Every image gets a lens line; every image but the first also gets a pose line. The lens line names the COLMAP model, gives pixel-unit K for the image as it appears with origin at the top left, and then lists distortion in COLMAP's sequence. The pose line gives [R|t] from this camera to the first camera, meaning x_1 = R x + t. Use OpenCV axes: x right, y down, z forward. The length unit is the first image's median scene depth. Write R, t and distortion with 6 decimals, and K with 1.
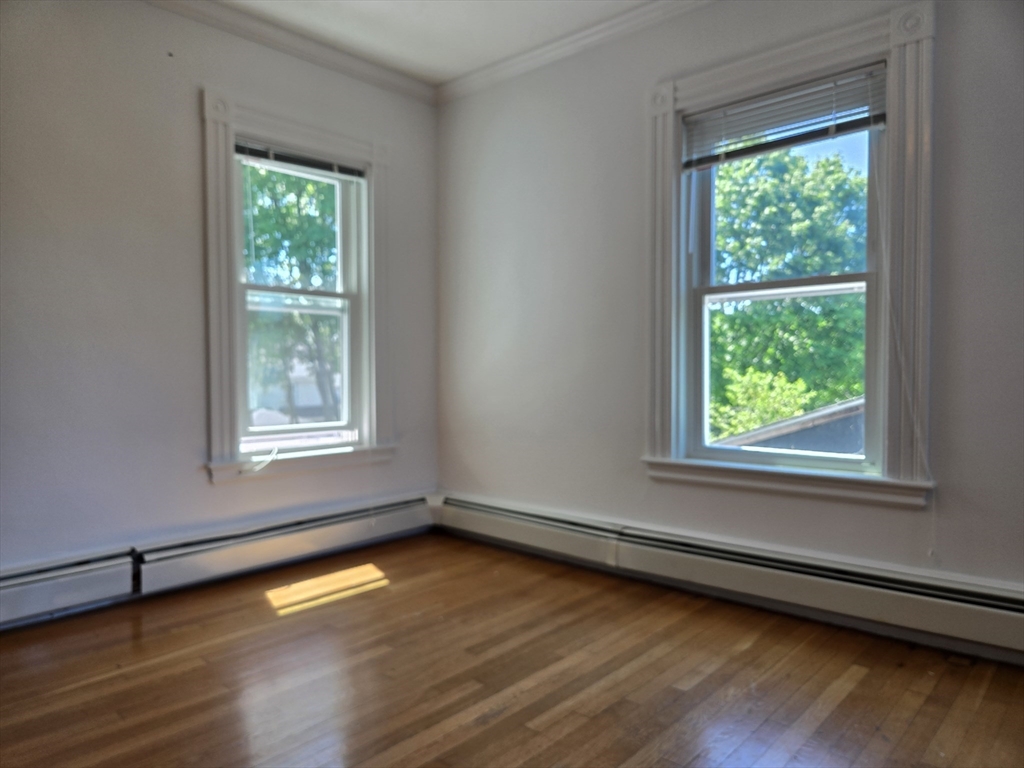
lens RADIAL K [[692.3, 0, 512.0], [0, 692.3, 384.0], [0, 0, 1]] dist [-0.005073, -0.005543]
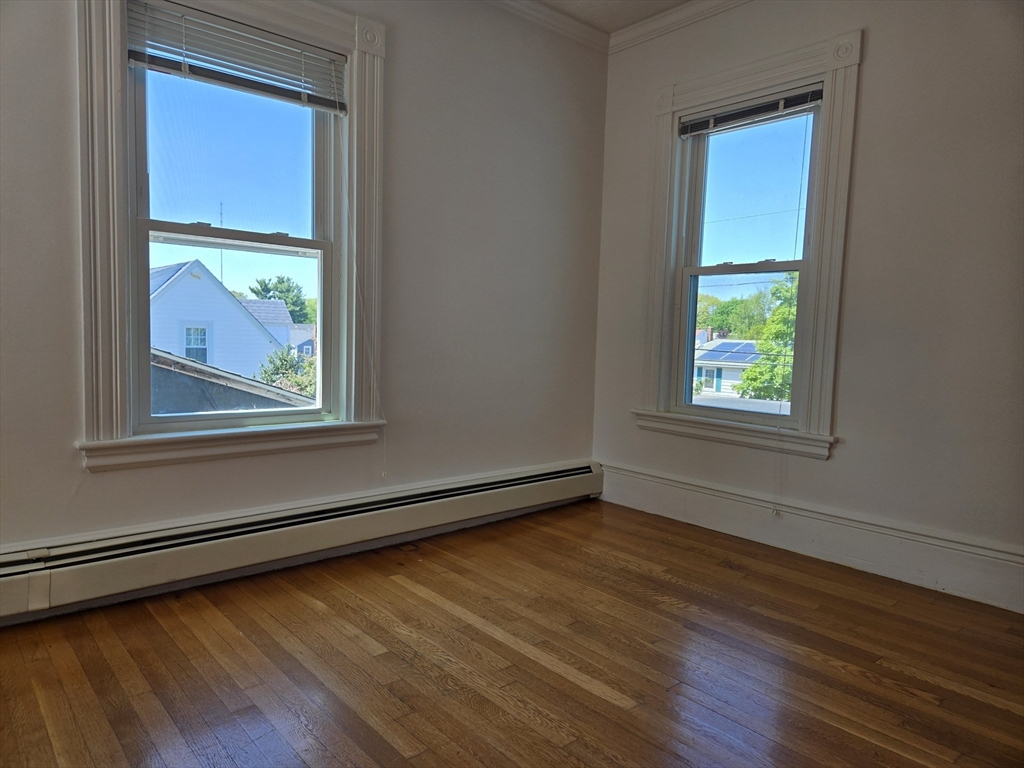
lens RADIAL K [[675.2, 0, 512.0], [0, 675.2, 384.0], [0, 0, 1]] dist [0.003939, 0.001626]
pose [[0.114151, -0.070260, 0.990976, -0.586654], [-0.018657, 0.997169, 0.072848, -0.018605], [-0.993288, -0.026804, 0.112517, 0.618239]]
